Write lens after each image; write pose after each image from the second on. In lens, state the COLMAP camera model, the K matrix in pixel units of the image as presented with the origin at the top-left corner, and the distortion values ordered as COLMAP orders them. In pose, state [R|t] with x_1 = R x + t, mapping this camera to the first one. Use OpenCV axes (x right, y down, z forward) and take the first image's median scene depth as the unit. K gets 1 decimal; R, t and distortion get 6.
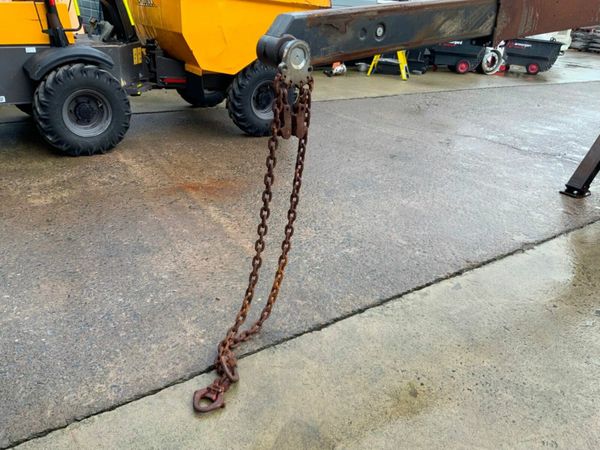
lens RADIAL K [[494.9, 0, 300.0], [0, 494.9, 225.0], [0, 0, 1]] dist [0.086412, -0.160939]
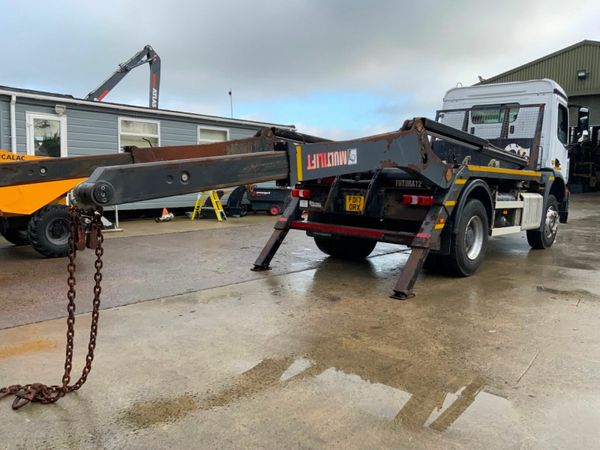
lens RADIAL K [[494.9, 0, 300.0], [0, 494.9, 225.0], [0, 0, 1]] dist [0.086412, -0.160939]
pose [[0.981749, -0.074657, 0.174916, 0.341918], [0.125429, 0.945520, -0.300433, 0.232055], [-0.142957, 0.316889, 0.937627, -0.404465]]
